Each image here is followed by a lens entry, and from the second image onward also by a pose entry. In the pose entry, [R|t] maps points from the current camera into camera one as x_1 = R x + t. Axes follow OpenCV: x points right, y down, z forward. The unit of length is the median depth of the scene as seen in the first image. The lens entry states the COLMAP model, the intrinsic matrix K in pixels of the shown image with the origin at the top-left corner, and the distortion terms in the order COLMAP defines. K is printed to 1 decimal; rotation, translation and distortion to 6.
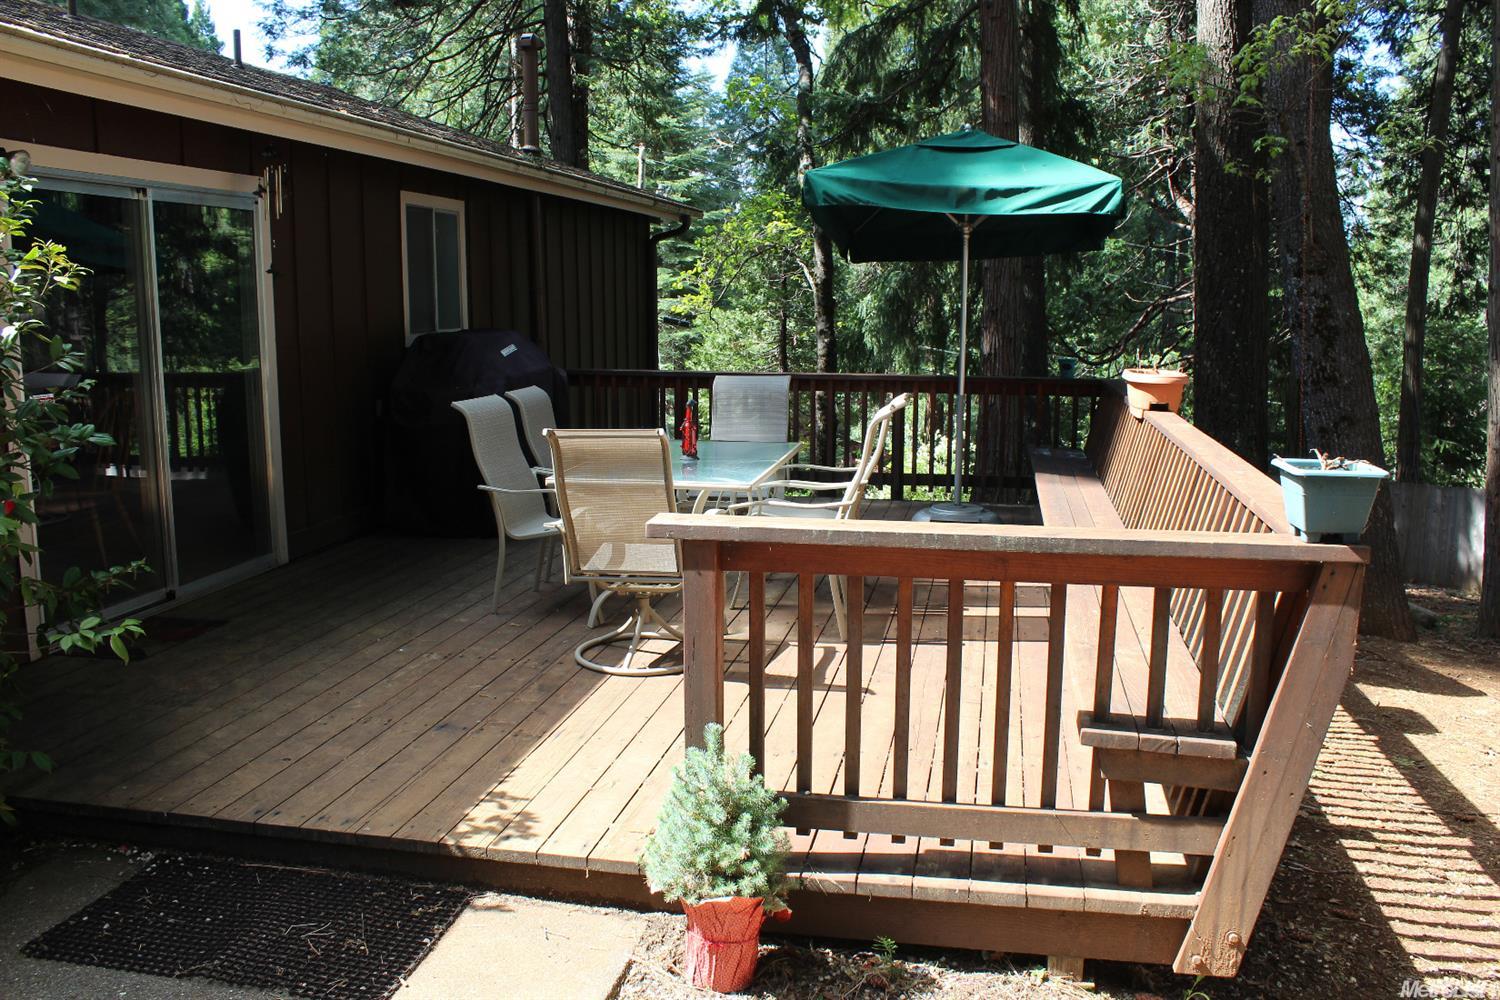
lens RADIAL K [[1261.2, 0, 762.0], [0, 1261.2, 496.4], [0, 0, 1]] dist [-0.178654, 0.174345]
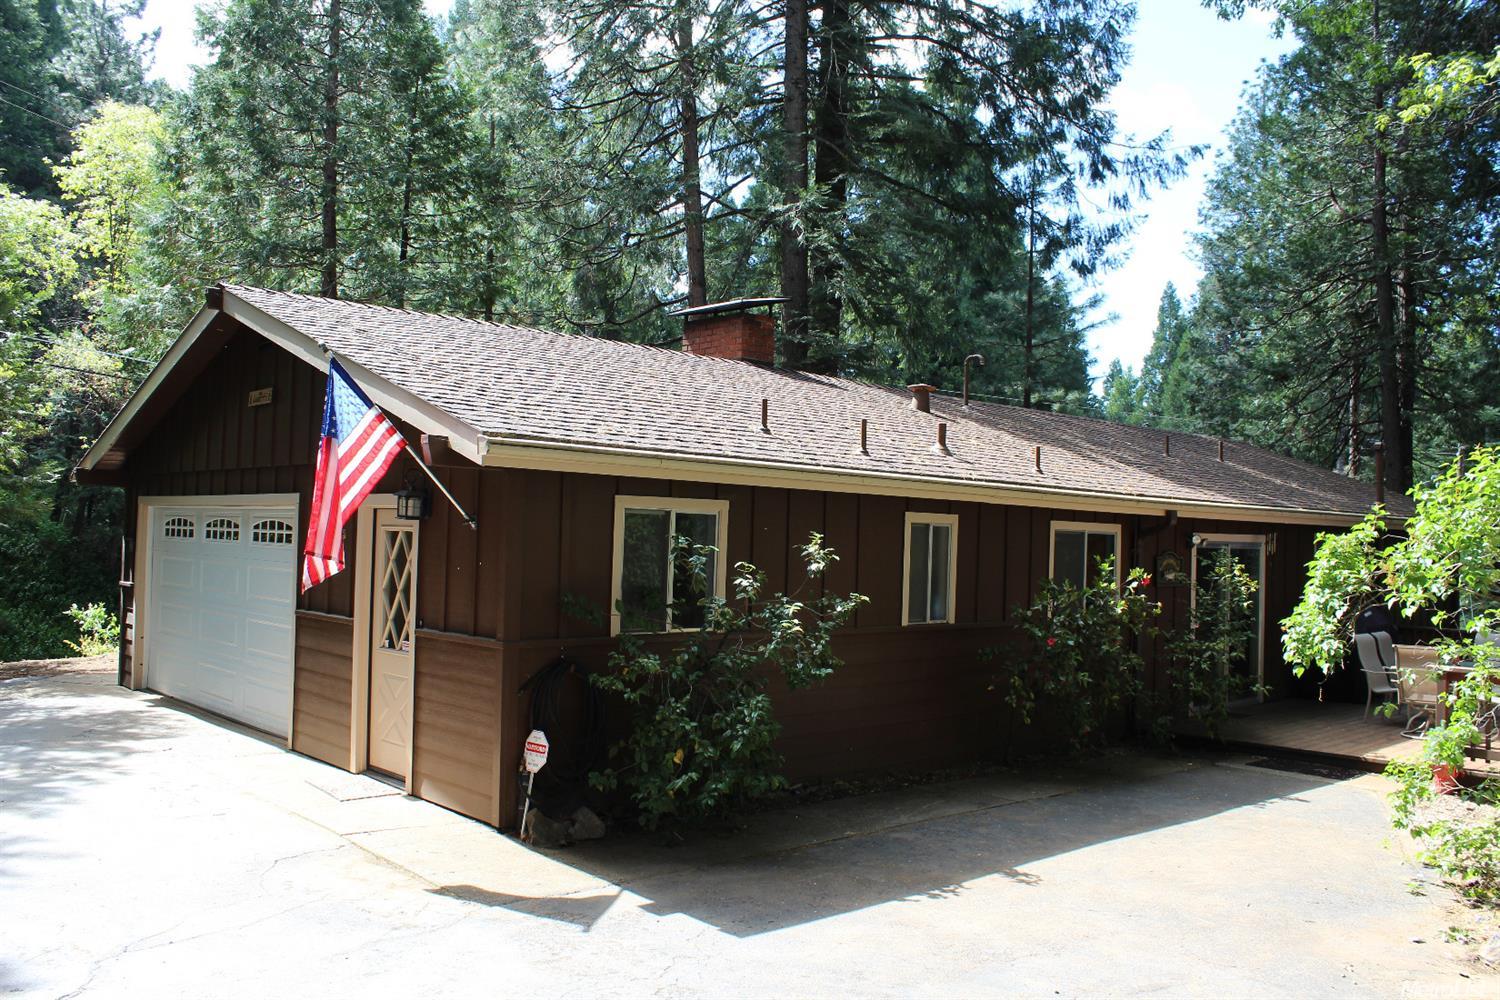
lens RADIAL K [[1261.2, 0, 762.0], [0, 1261.2, 496.4], [0, 0, 1]] dist [-0.178654, 0.174345]
pose [[0.811373, 0.001700, -0.584526, 0.202222], [-0.116991, 0.980234, -0.159543, 0.165815], [0.572701, 0.197833, 0.795534, -1.537308]]
